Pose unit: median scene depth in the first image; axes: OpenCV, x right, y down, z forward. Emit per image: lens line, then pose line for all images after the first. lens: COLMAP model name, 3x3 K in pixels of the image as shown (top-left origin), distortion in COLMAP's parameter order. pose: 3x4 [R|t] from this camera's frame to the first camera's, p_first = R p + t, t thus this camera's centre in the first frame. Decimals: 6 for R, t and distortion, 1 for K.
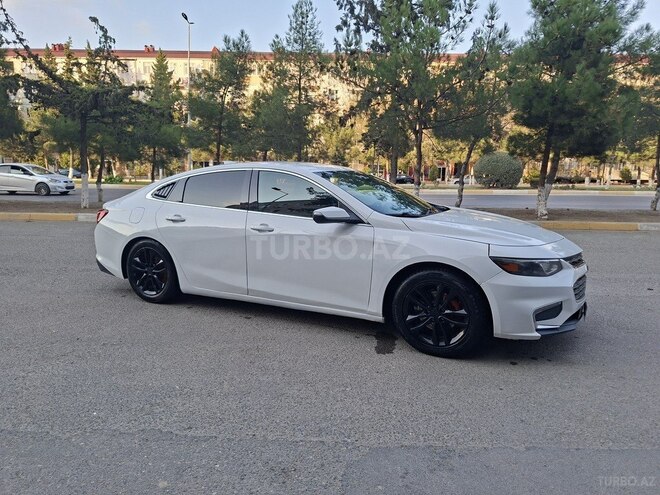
lens RADIAL K [[461.0, 0, 335.2], [0, 461.0, 249.3], [0, 0, 1]] dist [0.074746, -0.083650]
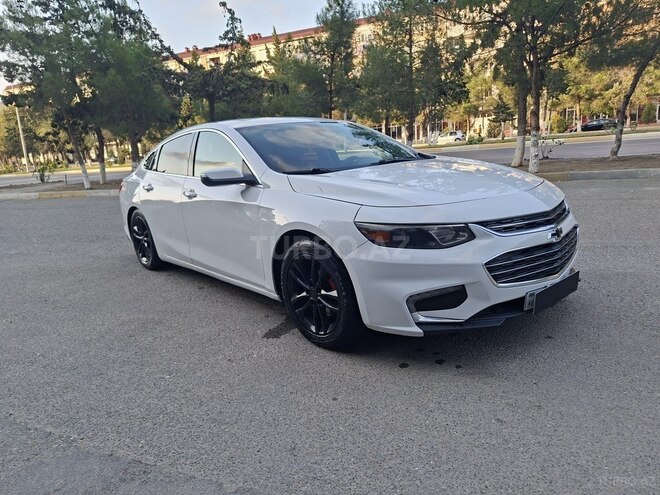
lens RADIAL K [[461.0, 0, 335.2], [0, 461.0, 249.3], [0, 0, 1]] dist [0.074746, -0.083650]
pose [[0.913375, 0.008634, -0.407027, 0.590644], [0.021670, 0.997327, 0.069785, 0.007635], [0.406541, -0.072561, 0.910747, 0.306807]]
